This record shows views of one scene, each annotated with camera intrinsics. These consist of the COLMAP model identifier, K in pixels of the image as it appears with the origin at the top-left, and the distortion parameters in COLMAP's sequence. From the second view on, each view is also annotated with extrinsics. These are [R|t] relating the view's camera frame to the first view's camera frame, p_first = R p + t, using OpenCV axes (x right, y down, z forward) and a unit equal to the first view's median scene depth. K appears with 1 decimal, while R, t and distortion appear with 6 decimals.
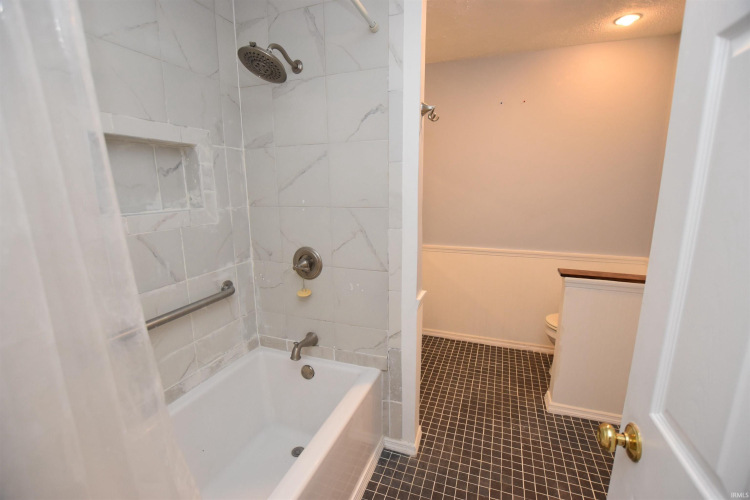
lens RADIAL K [[328.7, 0, 373.3], [0, 328.7, 252.3], [0, 0, 1]] dist [-0.029532, 0.001149]
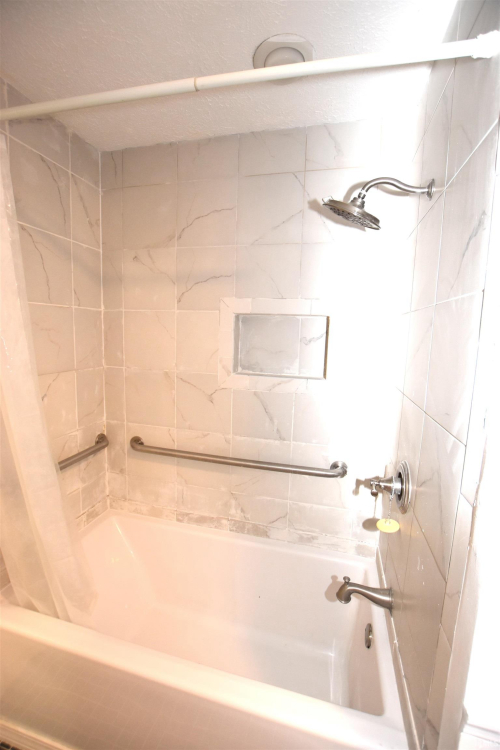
lens RADIAL K [[328.7, 0, 250.0], [0, 328.7, 375.0], [0, 0, 1]] dist [-0.029532, 0.001149]
pose [[0.118043, 0.147062, -0.982058, 0.450856], [-0.230471, 0.966025, 0.116959, -0.232032], [0.965893, 0.212530, 0.147926, 0.705220]]
